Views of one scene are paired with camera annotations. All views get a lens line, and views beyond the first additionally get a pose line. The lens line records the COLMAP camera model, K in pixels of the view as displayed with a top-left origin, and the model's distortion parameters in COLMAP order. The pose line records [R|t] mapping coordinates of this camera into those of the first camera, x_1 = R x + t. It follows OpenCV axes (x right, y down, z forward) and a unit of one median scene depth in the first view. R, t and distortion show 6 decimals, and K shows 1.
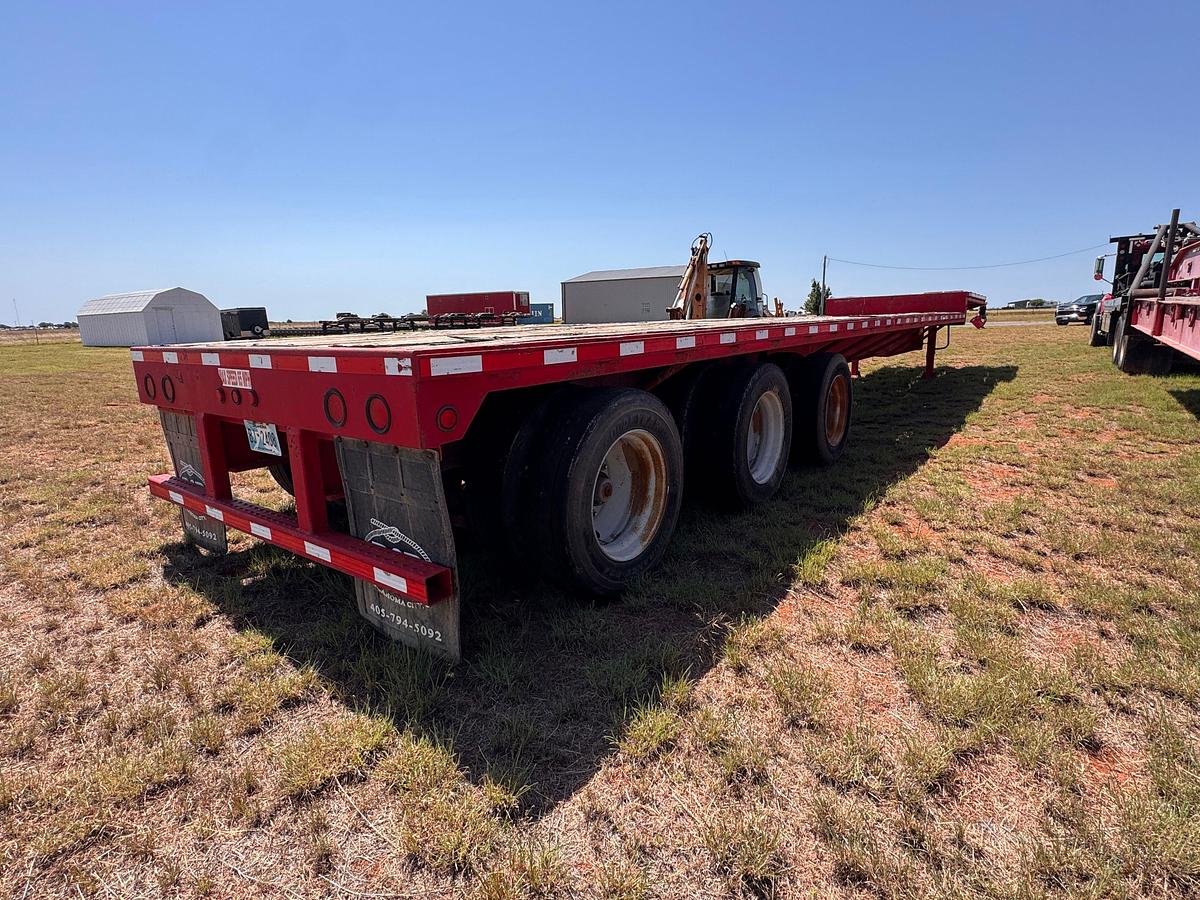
lens RADIAL K [[605.6, 0, 601.0], [0, 605.6, 450.6], [0, 0, 1]] dist [-0.001339, -0.000715]
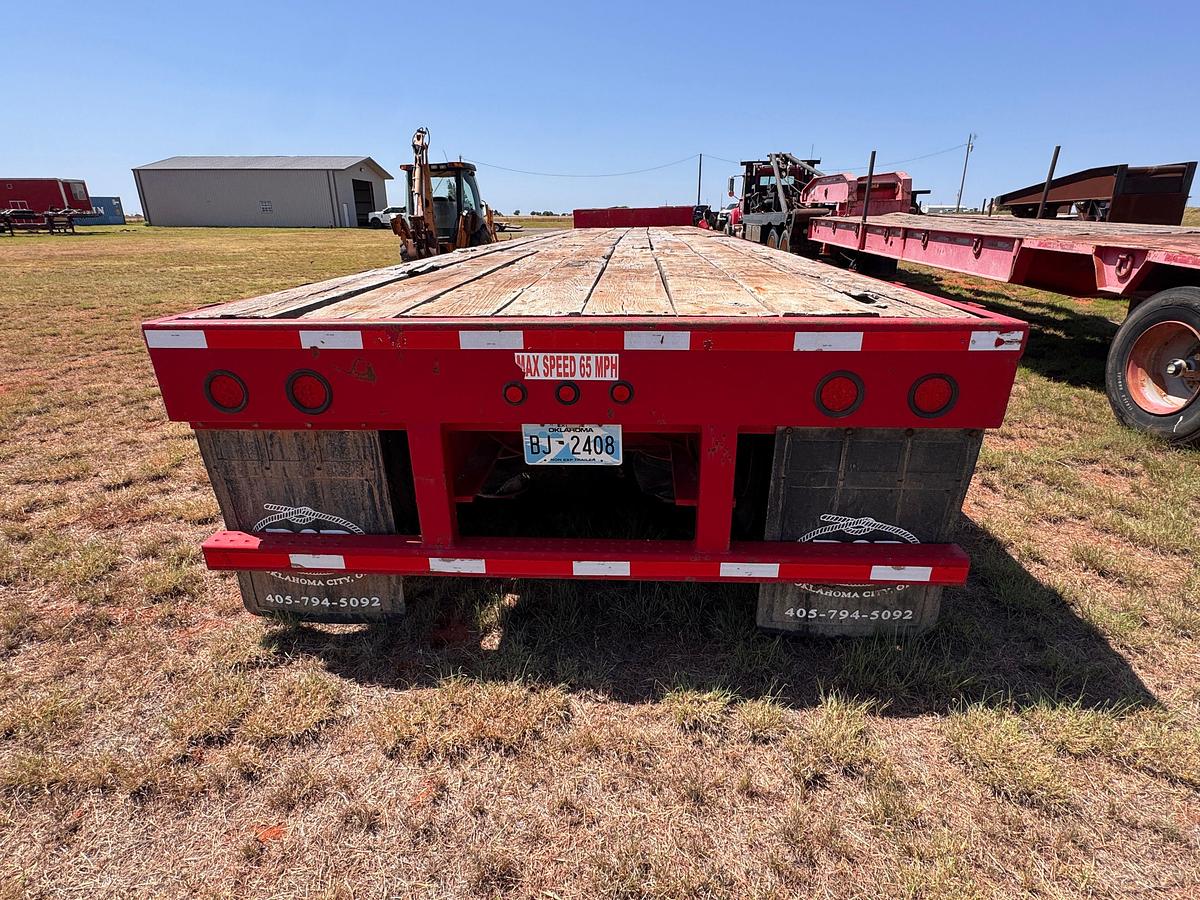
lens RADIAL K [[605.6, 0, 601.0], [0, 605.6, 450.6], [0, 0, 1]] dist [-0.001339, -0.000715]
pose [[0.834221, -0.183665, 0.519945, -0.346197], [0.104605, 0.978490, 0.177807, -0.052881], [-0.541418, -0.093942, 0.835489, 0.147831]]
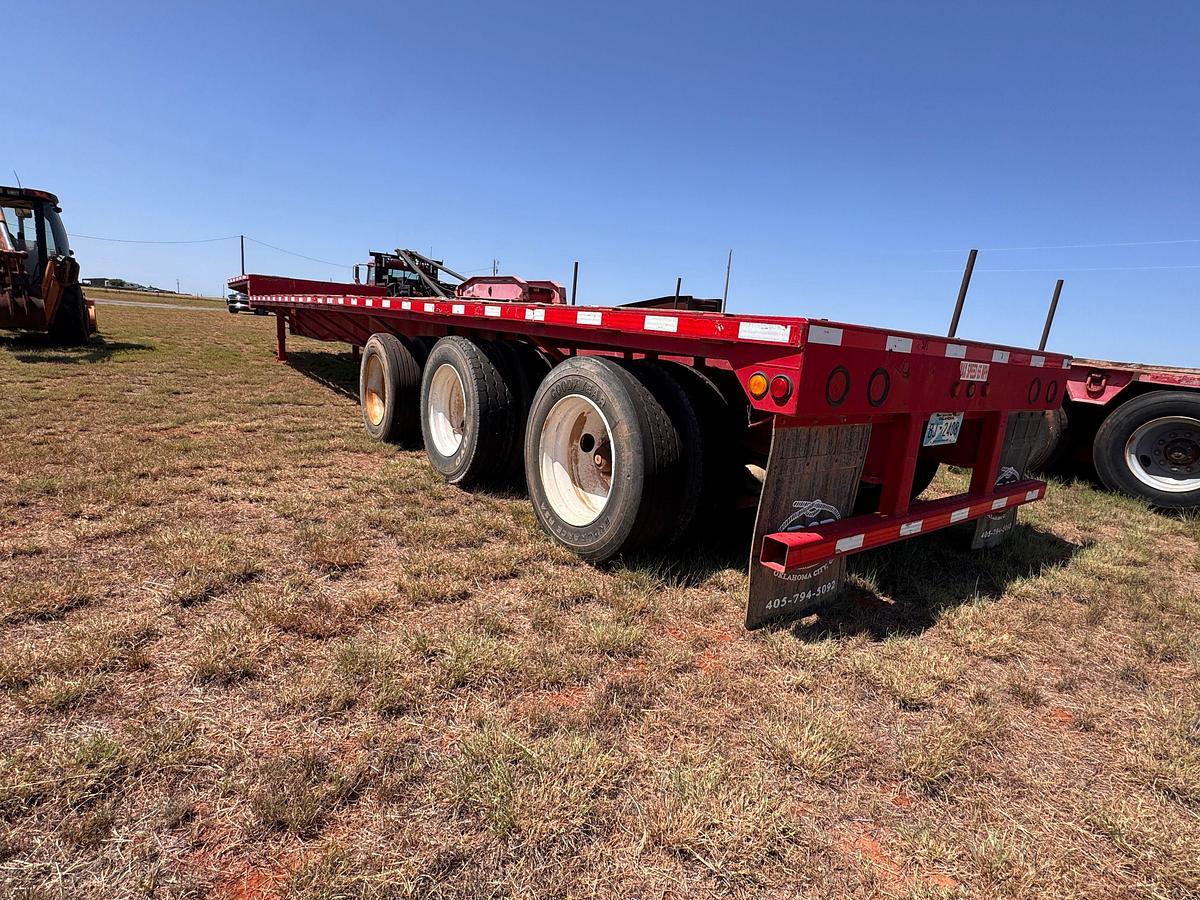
lens RADIAL K [[605.6, 0, 601.0], [0, 605.6, 450.6], [0, 0, 1]] dist [-0.001339, -0.000715]
pose [[0.275695, -0.135145, 0.951697, -0.648850], [0.109738, 0.988020, 0.108513, -0.061469], [-0.954961, 0.074521, 0.287223, 0.483142]]
